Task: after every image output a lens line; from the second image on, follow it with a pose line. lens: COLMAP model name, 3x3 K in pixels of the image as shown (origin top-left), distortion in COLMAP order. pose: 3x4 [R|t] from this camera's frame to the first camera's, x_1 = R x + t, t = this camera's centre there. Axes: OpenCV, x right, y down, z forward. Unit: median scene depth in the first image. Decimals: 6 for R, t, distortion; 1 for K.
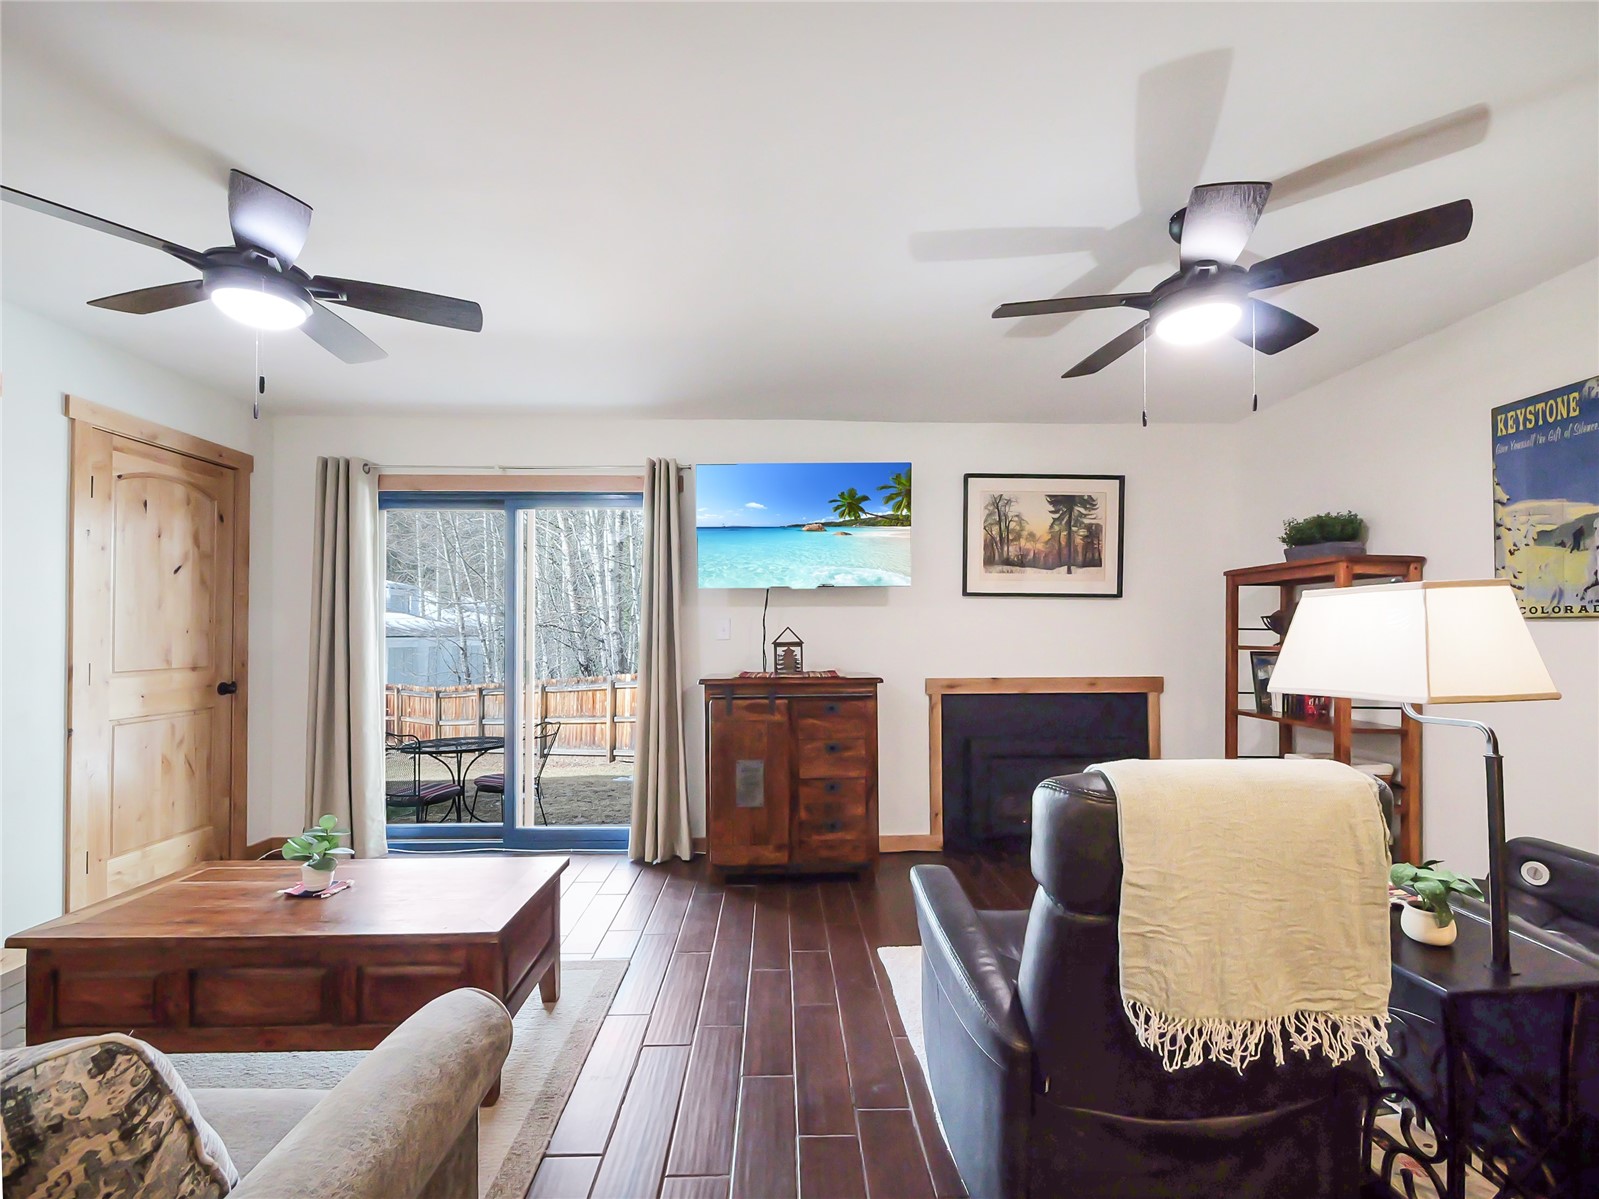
lens RADIAL K [[698.7, 0, 798.1], [0, 698.7, 624.4], [0, 0, 1]] dist [-0.002049, -0.000158]
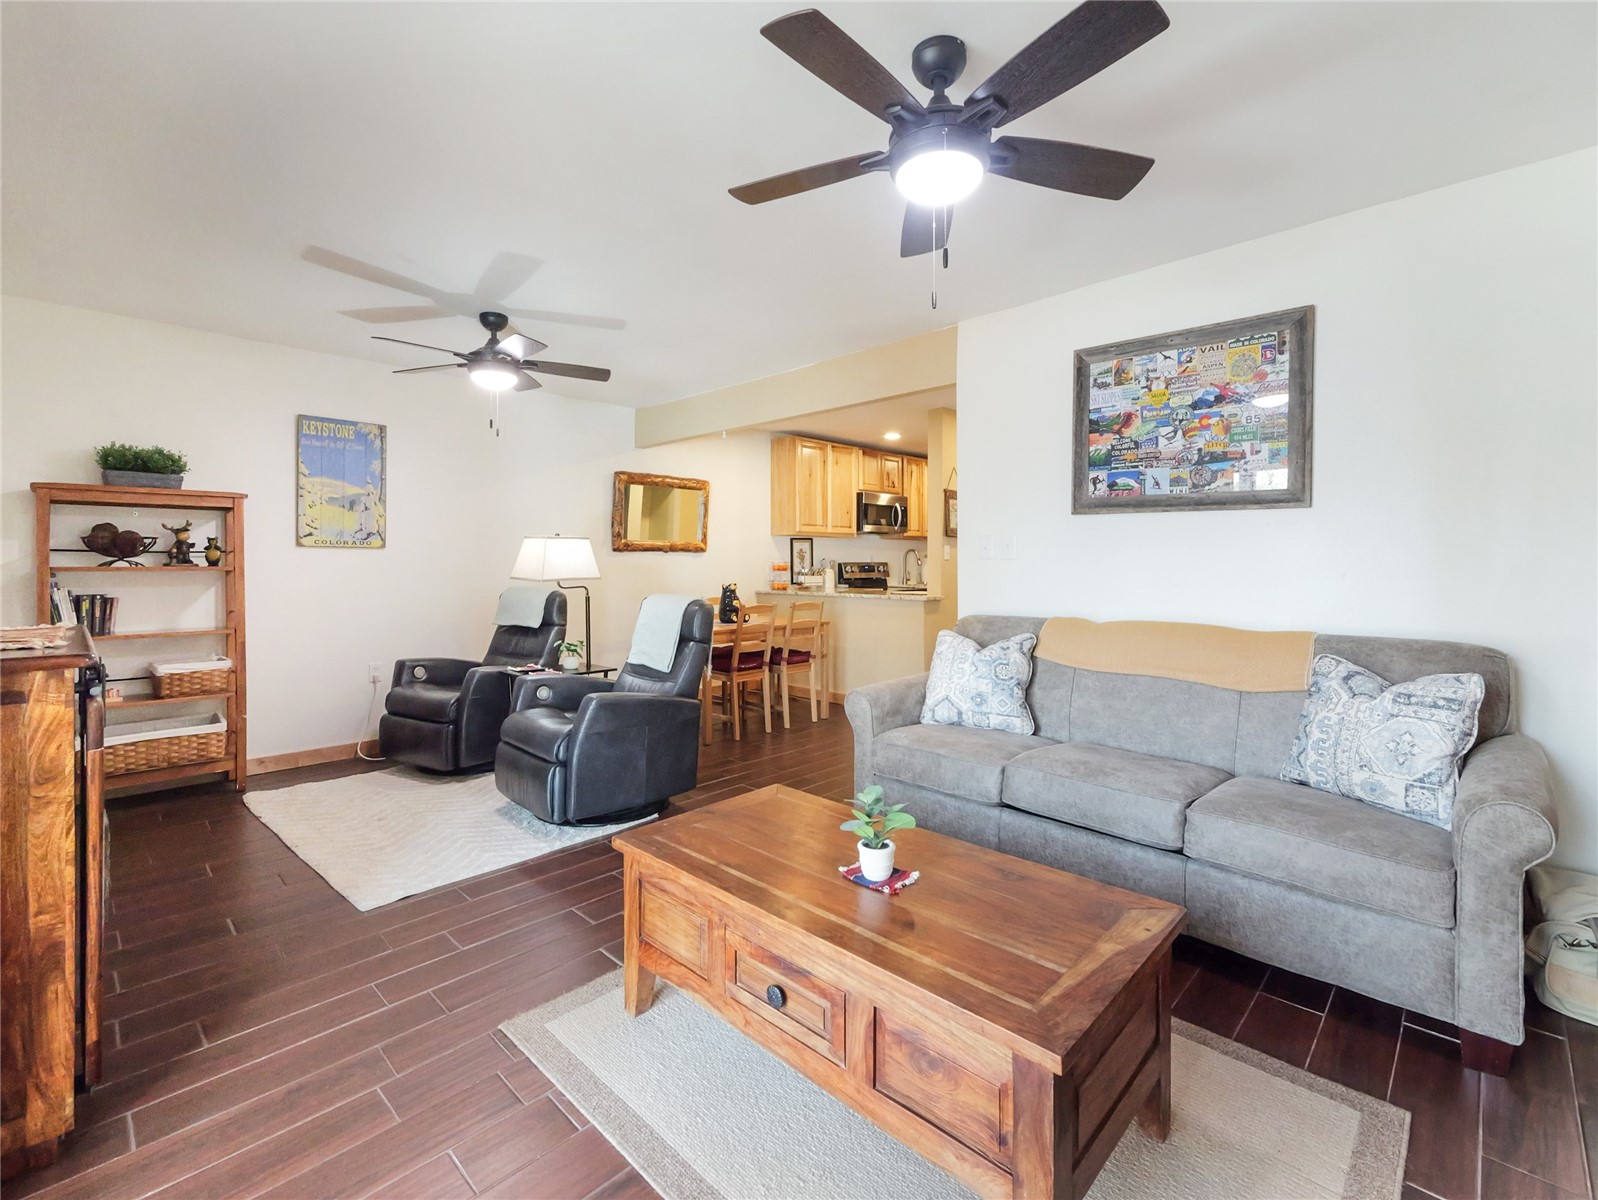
lens RADIAL K [[719.1, 0, 801.9], [0, 719.1, 558.9], [0, 0, 1]] dist [-0.004317, -0.000662]
pose [[-0.705802, 0.002513, 0.708404, -0.690774], [-0.008091, 0.999900, -0.011609, 0.021421], [-0.708363, -0.013925, -0.705711, 0.950315]]
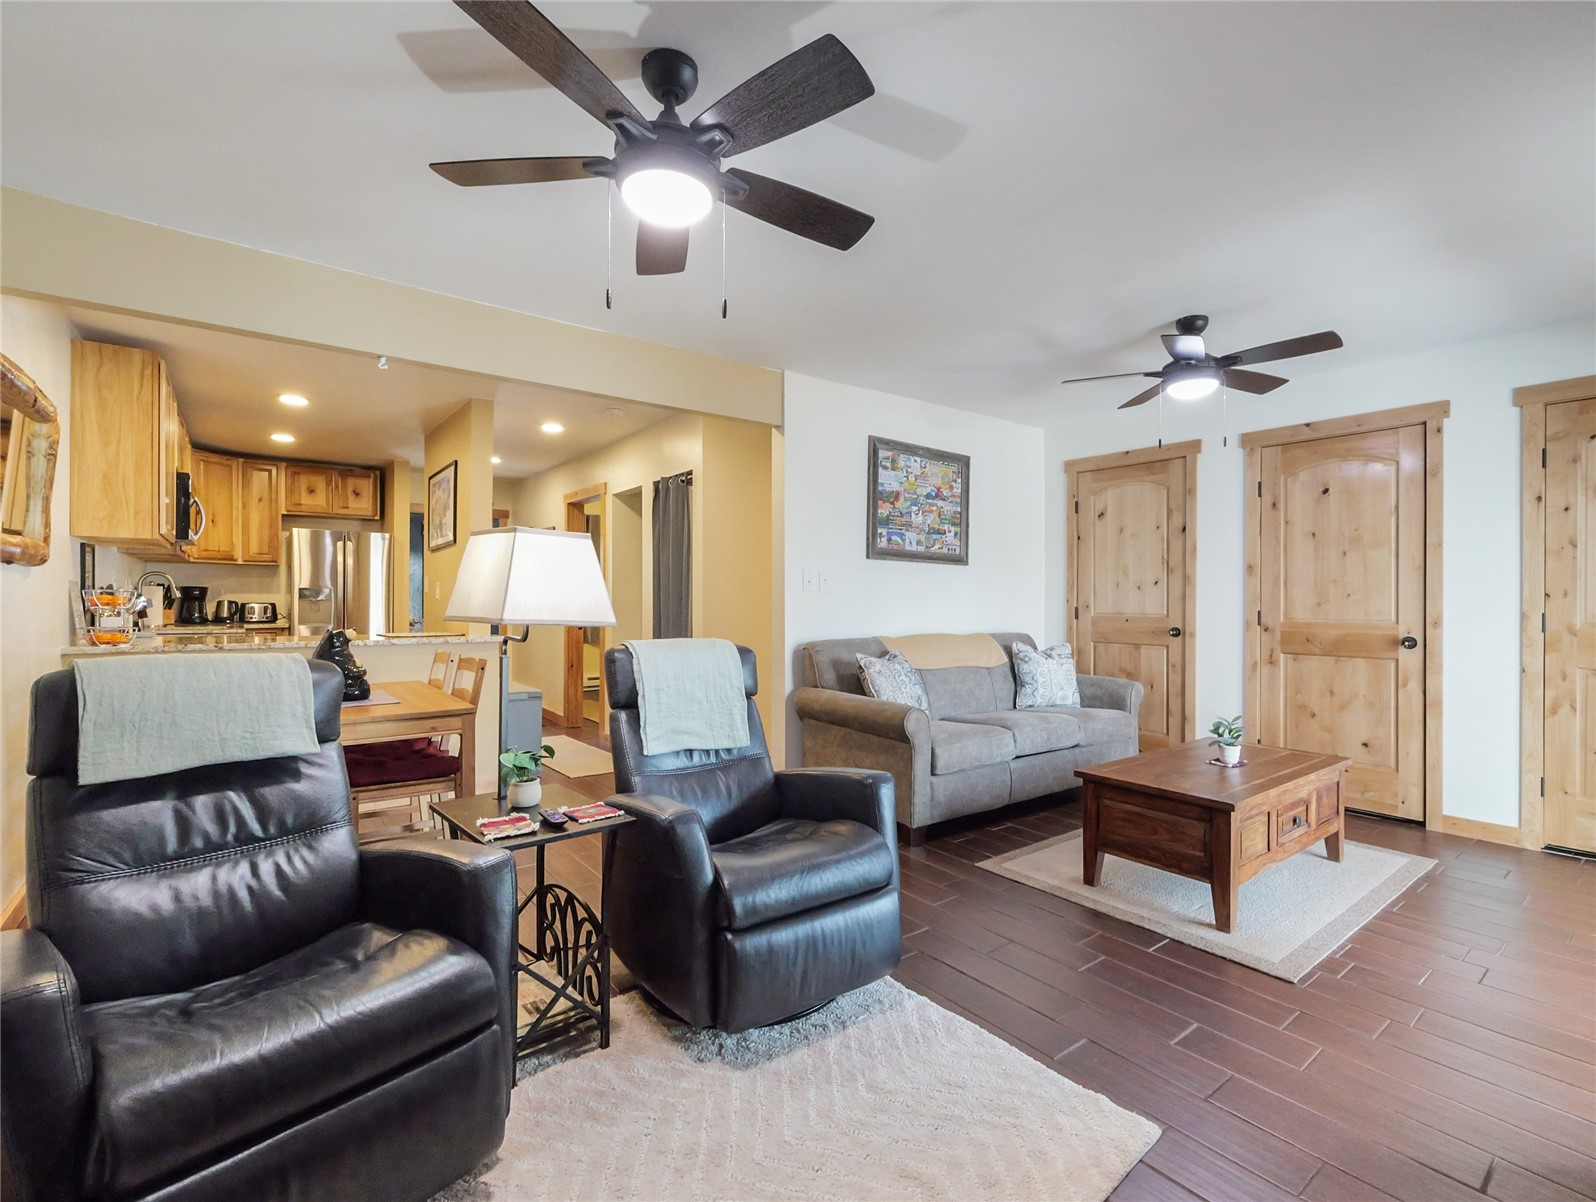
lens RADIAL K [[718.2, 0, 800.3], [0, 718.2, 598.8], [0, 0, 1]] dist [-0.004317, -0.000662]
pose [[-0.806375, -0.000662, -0.591405, 0.521725], [0.005046, 0.999955, -0.008000, 0.028410], [0.591384, -0.009435, -0.806335, 0.969524]]
